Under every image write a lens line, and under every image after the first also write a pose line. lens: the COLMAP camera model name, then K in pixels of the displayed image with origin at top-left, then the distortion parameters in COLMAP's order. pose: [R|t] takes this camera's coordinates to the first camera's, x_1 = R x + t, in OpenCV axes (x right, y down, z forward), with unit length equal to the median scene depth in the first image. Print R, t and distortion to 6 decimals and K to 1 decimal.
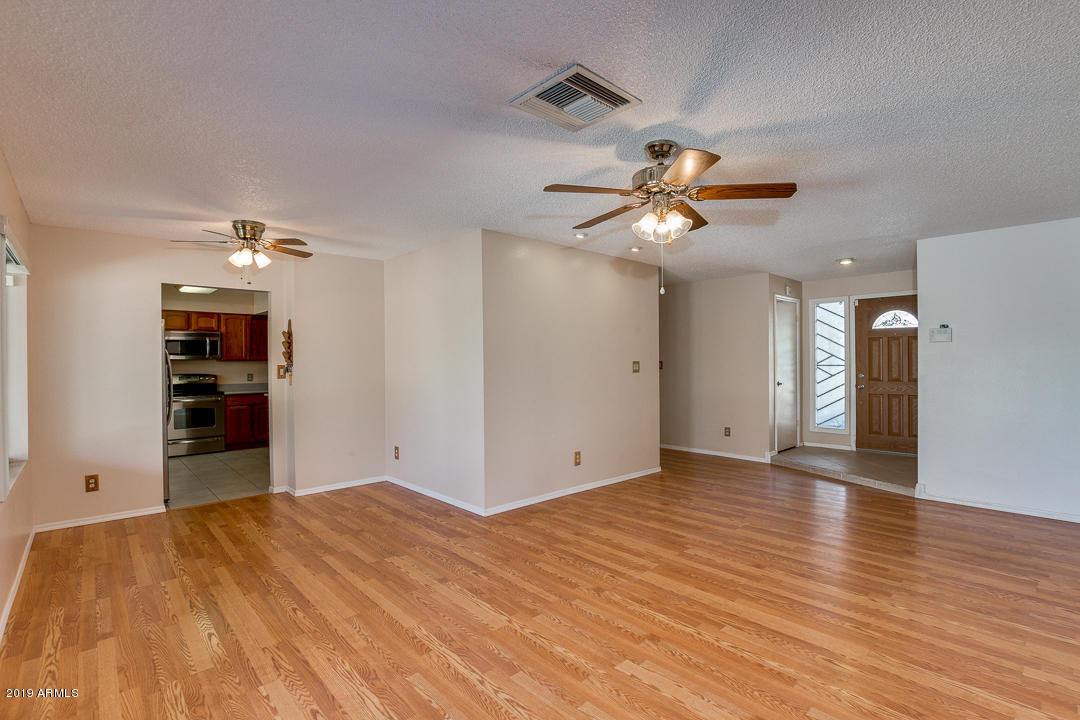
lens RADIAL K [[509.5, 0, 540.0], [0, 509.5, 360.0], [0, 0, 1]] dist [-0.020167, -0.034324]
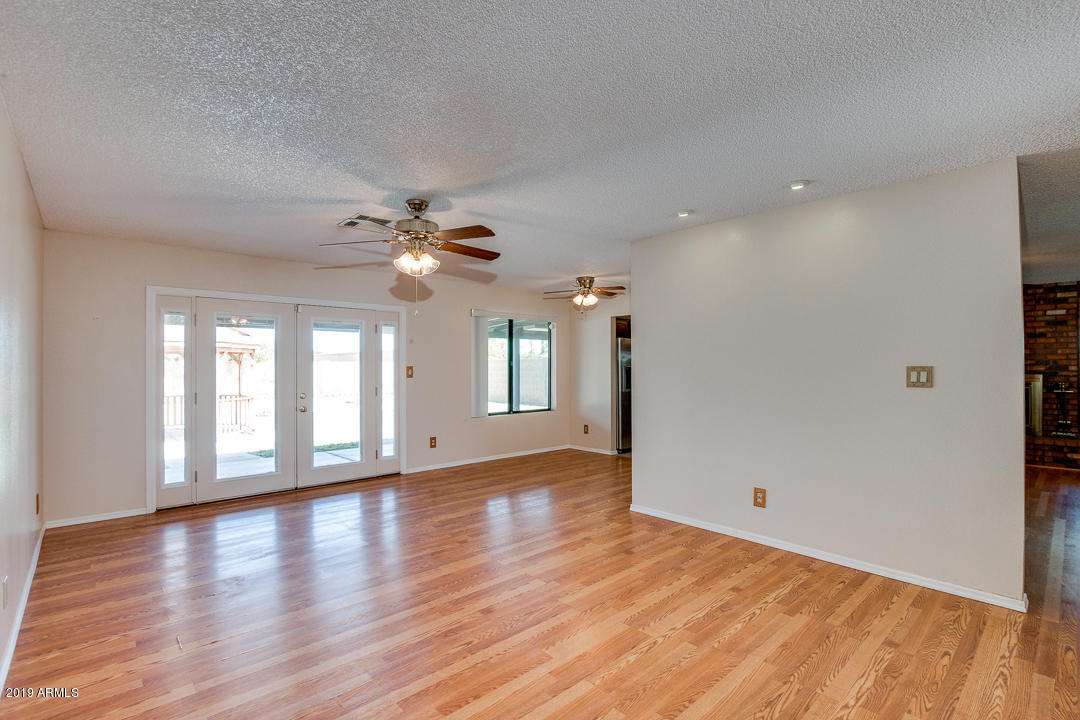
lens RADIAL K [[493.4, 0, 540.0], [0, 493.4, 360.0], [0, 0, 1]] dist [-0.015646, -0.000336]
pose [[0.000239, -0.005663, -0.999984, 0.980589], [0.004389, 0.999974, -0.005662, -0.004290], [0.999990, -0.004387, 0.000264, 0.851231]]
